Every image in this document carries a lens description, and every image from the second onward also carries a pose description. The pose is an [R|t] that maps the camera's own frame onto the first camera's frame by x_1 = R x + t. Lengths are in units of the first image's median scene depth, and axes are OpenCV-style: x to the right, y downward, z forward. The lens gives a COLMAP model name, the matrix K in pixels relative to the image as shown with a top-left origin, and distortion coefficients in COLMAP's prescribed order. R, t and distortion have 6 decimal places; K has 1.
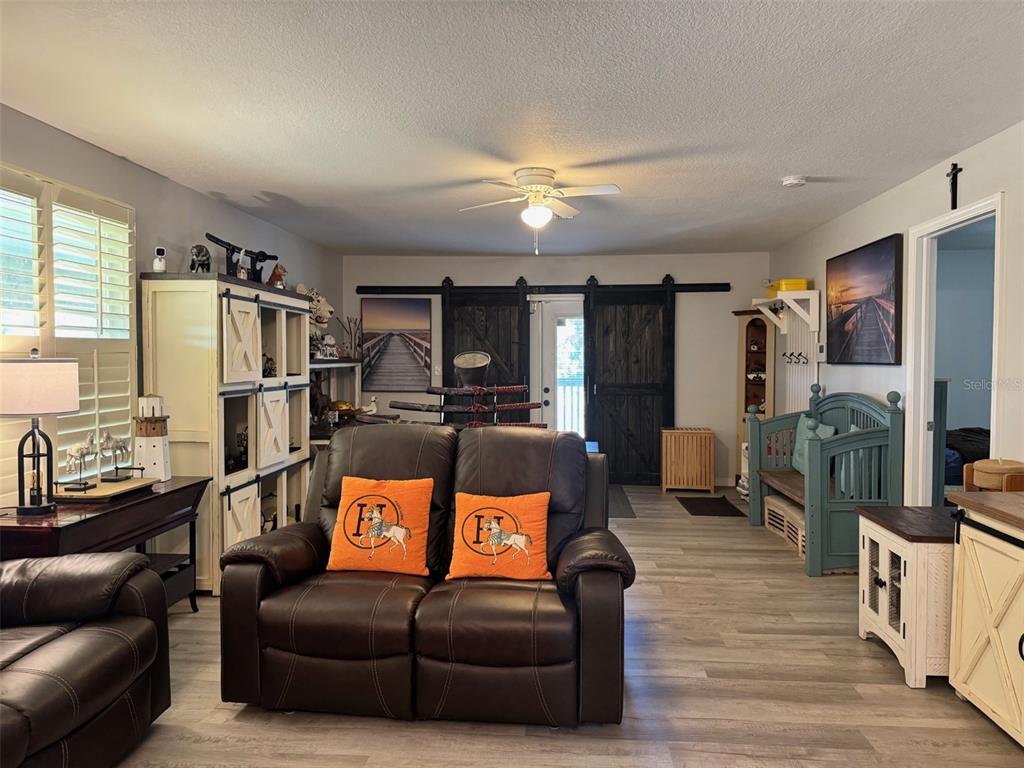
lens RADIAL K [[741.8, 0, 512.0], [0, 741.8, 384.0], [0, 0, 1]] dist [0.003000, 0.000647]
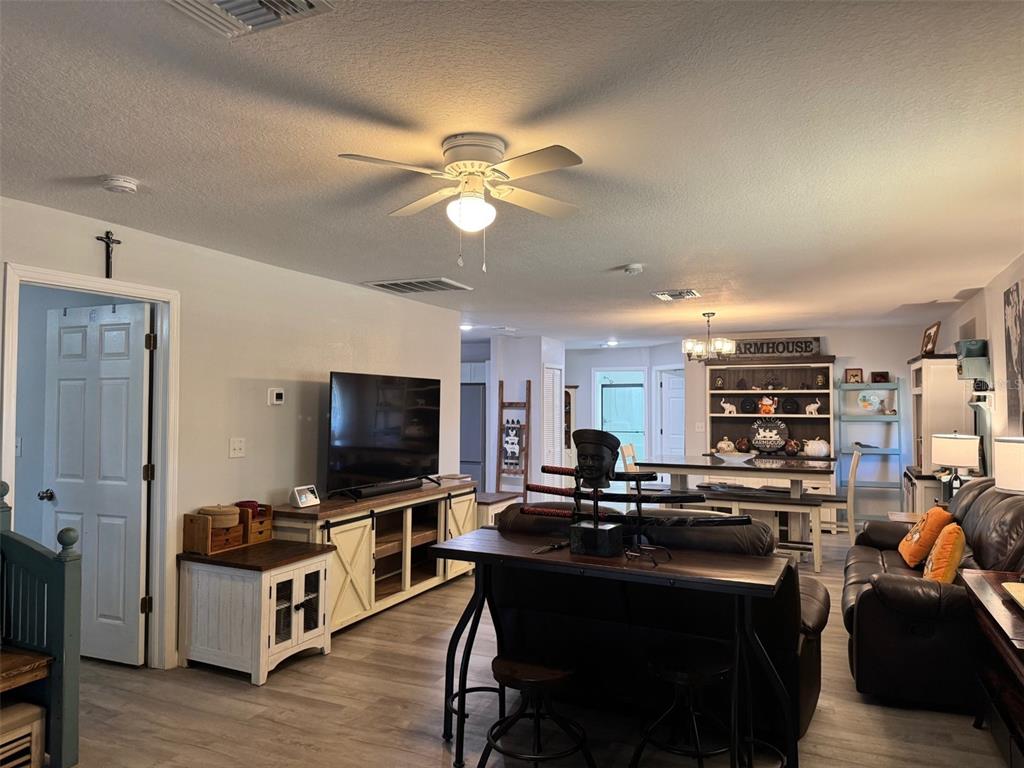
lens RADIAL K [[700.9, 0, 512.0], [0, 700.9, 384.0], [0, 0, 1]] dist [0.052466, -0.001333]
pose [[-0.936158, 0.009066, 0.351462, -0.250109], [0.010690, 0.999939, 0.002680, -0.102156], [-0.351416, 0.006266, -0.936198, 1.860360]]
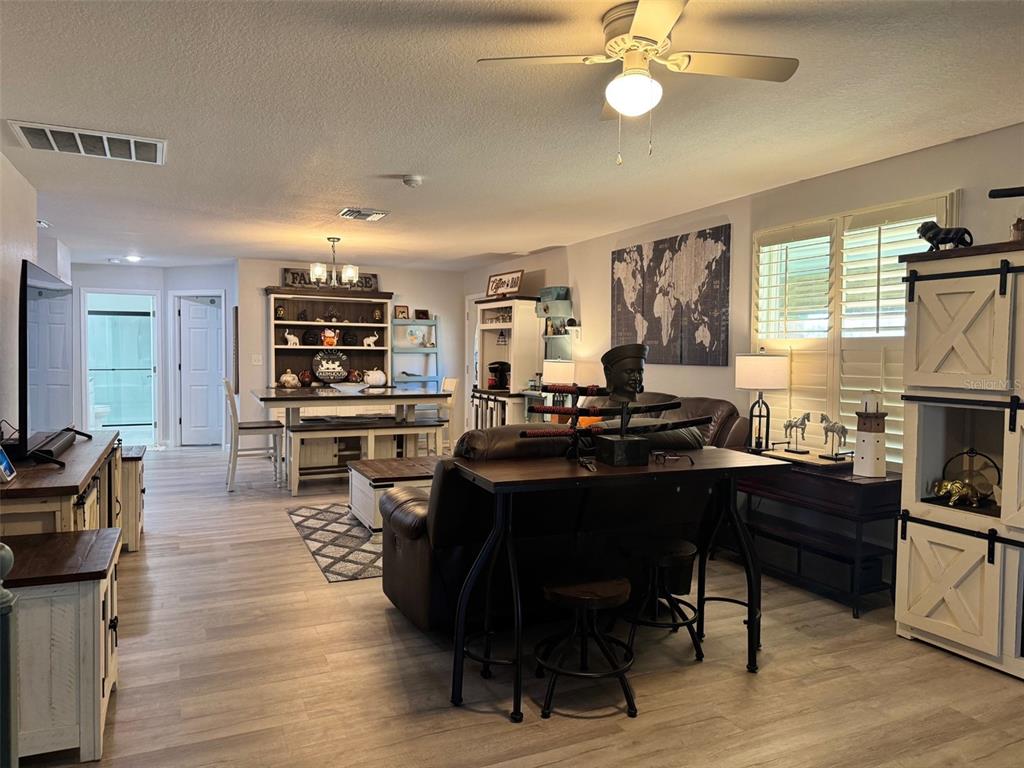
lens RADIAL K [[701.7, 0, 512.0], [0, 701.7, 384.0], [0, 0, 1]] dist [-0.000557, -0.001505]
pose [[-0.871799, 0.011930, -0.489718, 0.452325], [-0.030169, 0.996498, 0.077982, -0.059322], [0.488934, 0.082759, -0.868386, 1.718961]]
